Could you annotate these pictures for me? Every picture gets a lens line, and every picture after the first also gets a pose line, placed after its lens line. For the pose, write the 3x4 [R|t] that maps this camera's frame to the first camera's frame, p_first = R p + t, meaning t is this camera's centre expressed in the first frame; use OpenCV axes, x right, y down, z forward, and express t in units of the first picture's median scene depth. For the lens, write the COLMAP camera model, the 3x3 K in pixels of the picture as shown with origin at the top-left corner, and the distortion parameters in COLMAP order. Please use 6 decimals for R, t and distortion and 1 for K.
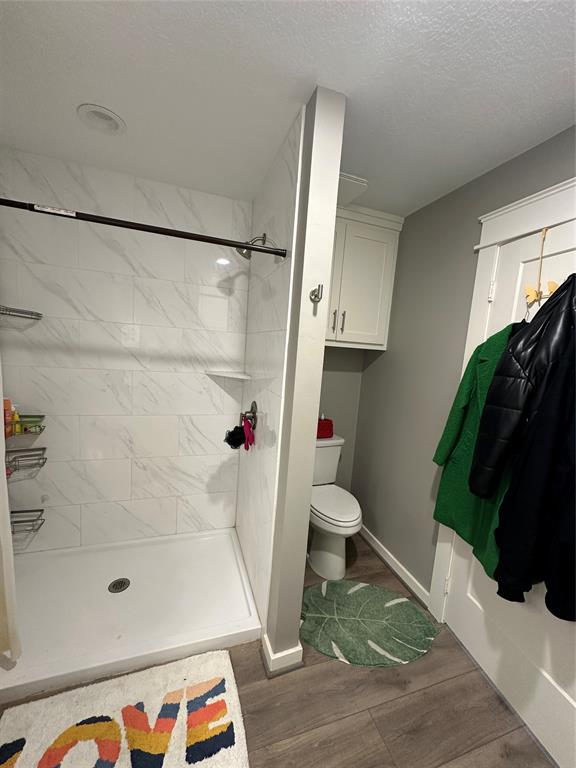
lens RADIAL K [[305.9, 0, 288.2], [0, 305.9, 384.8], [0, 0, 1]] dist [-0.000388, 0.000168]
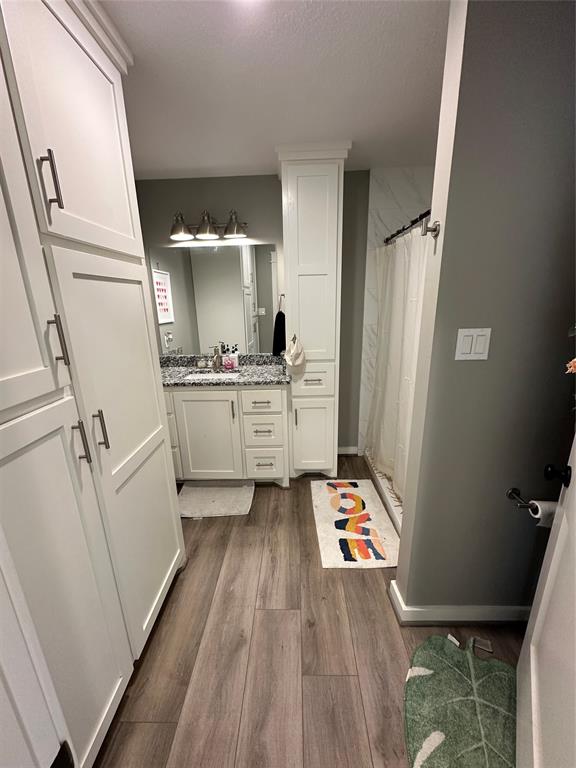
lens RADIAL K [[305.9, 0, 288.2], [0, 305.9, 384.8], [0, 0, 1]] dist [-0.000388, 0.000168]
pose [[-0.341641, 0.189032, -0.920624, 1.083637], [-0.113495, 0.964097, 0.240076, -0.033112], [0.932952, 0.186506, -0.307921, 0.948430]]
